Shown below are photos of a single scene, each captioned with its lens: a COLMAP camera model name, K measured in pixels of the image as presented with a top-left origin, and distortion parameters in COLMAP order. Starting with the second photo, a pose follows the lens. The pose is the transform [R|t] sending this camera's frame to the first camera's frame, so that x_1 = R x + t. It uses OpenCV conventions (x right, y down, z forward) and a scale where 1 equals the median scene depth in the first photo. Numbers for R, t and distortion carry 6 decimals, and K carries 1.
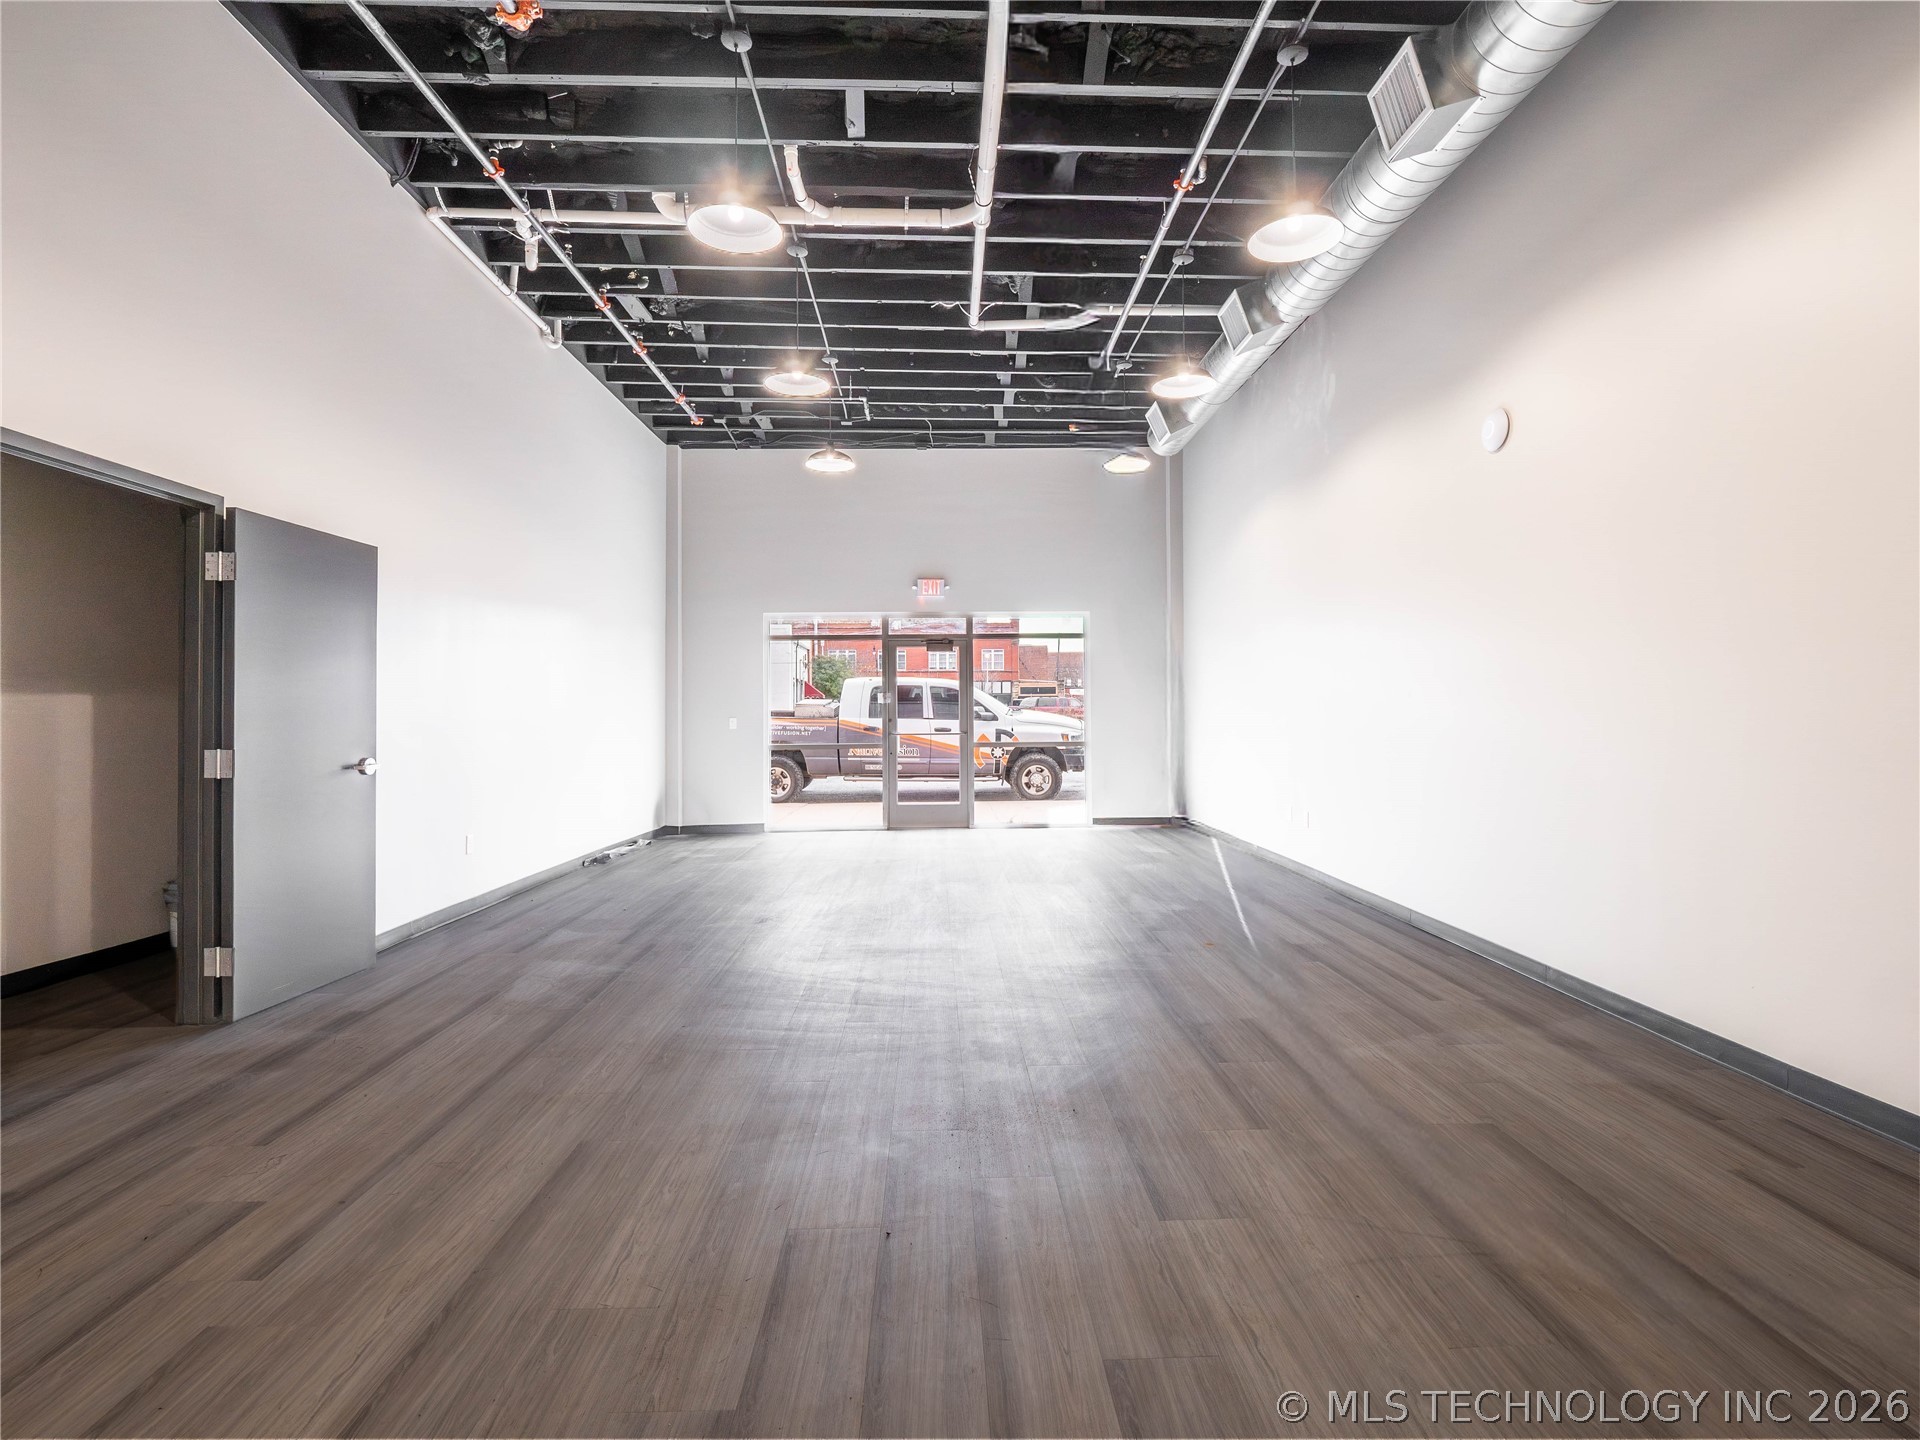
lens RADIAL K [[941.3, 0, 974.3], [0, 941.3, 714.4], [0, 0, 1]] dist [-0.011837, -0.001860]
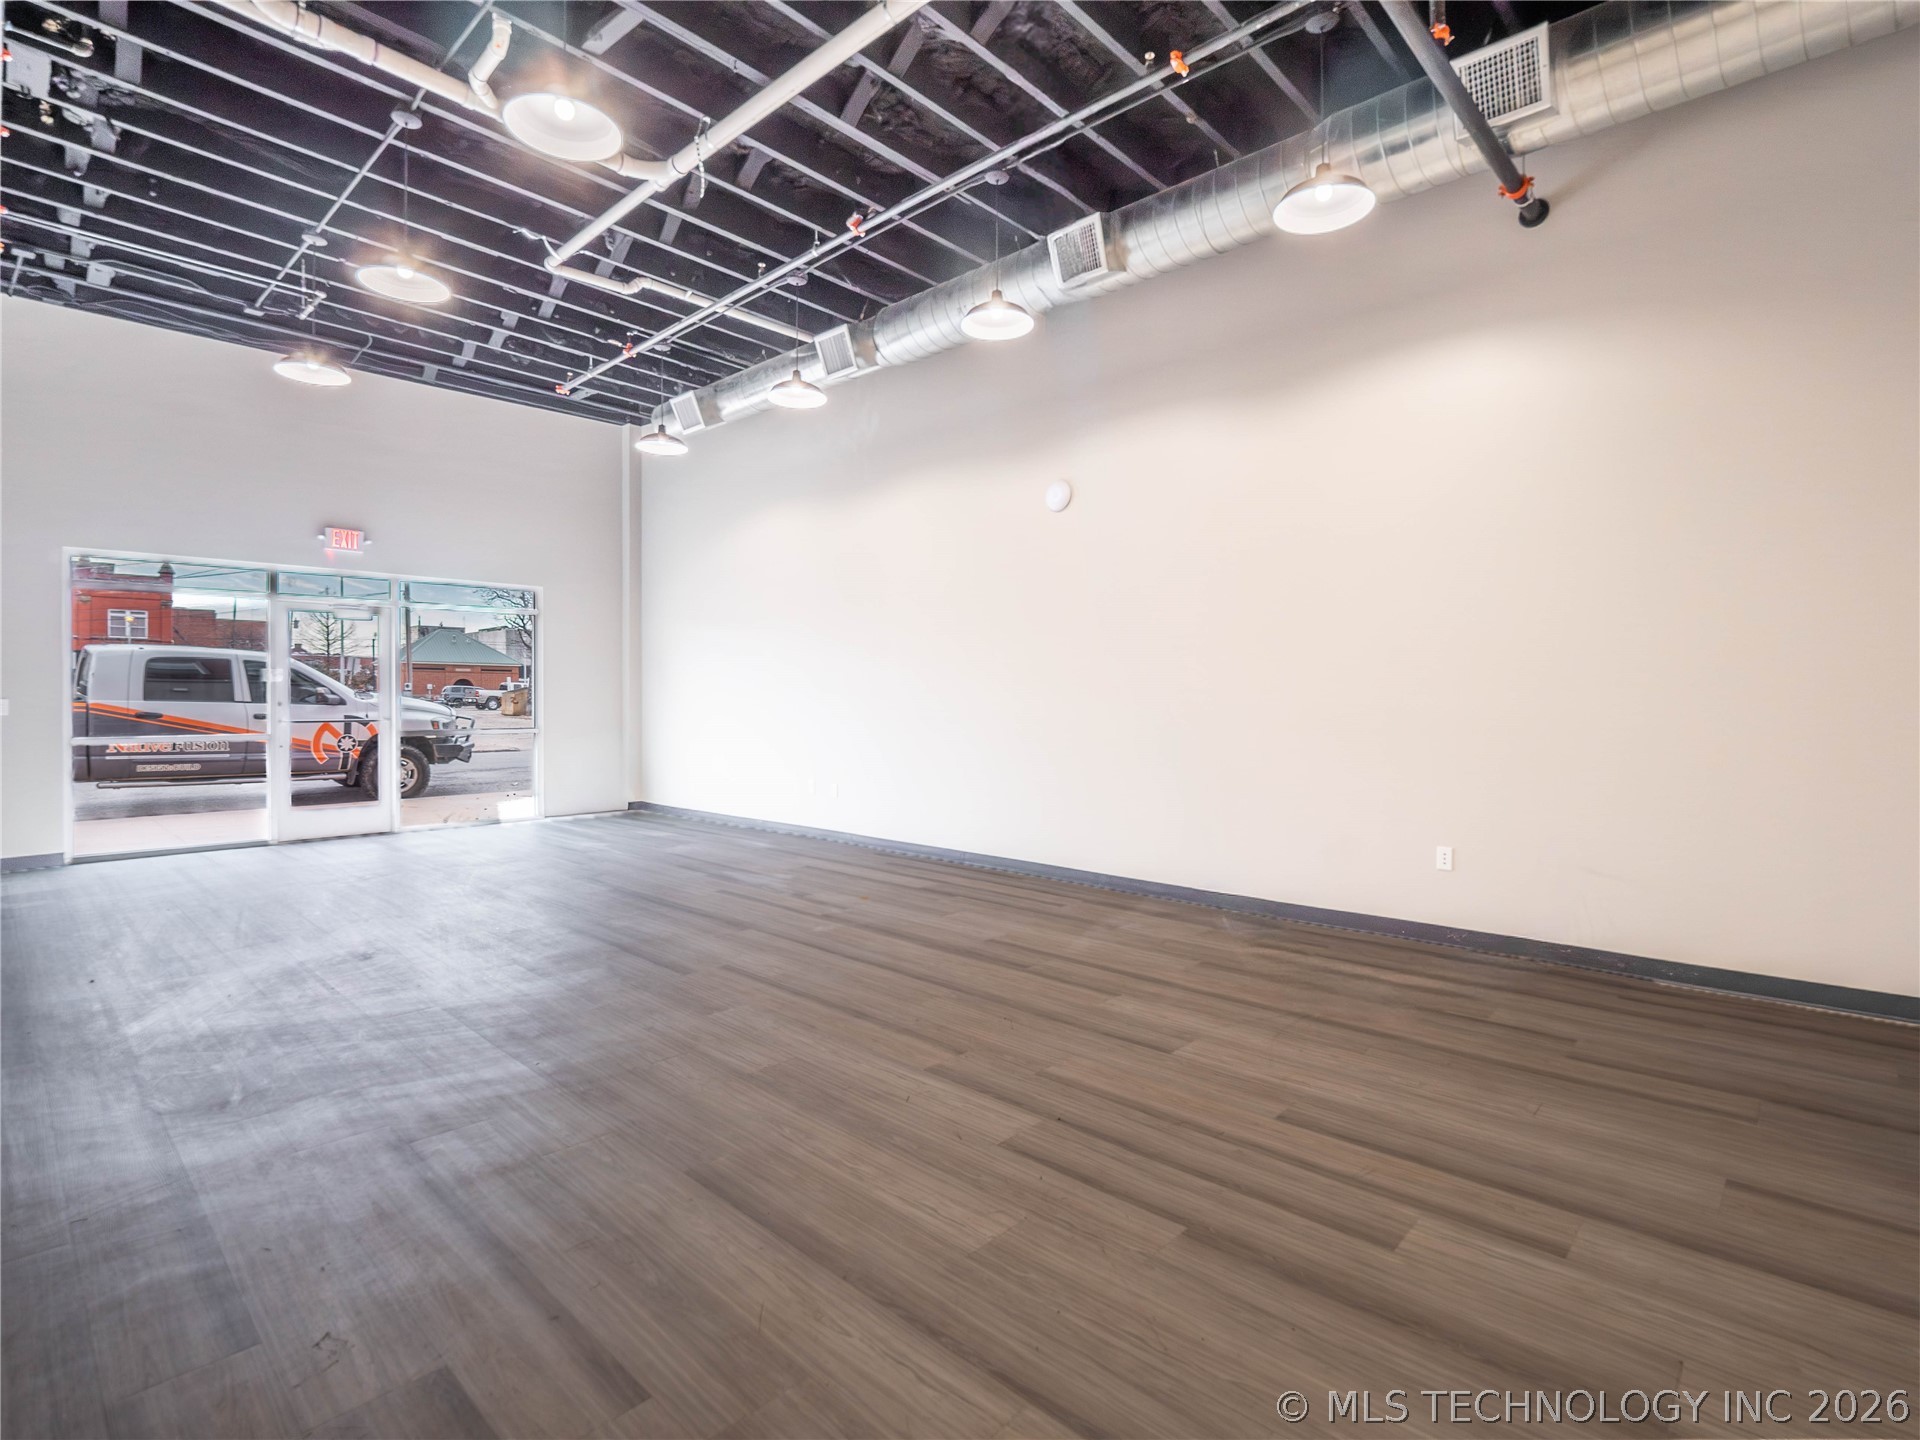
lens RADIAL K [[941.3, 0, 965.8], [0, 941.3, 710.7], [0, 0, 1]] dist [-0.011837, -0.001860]
pose [[0.702773, -0.000733, 0.711414, -0.285685], [-0.006510, 0.999951, 0.007461, 0.003342], [-0.711384, -0.009875, 0.702734, 0.063019]]
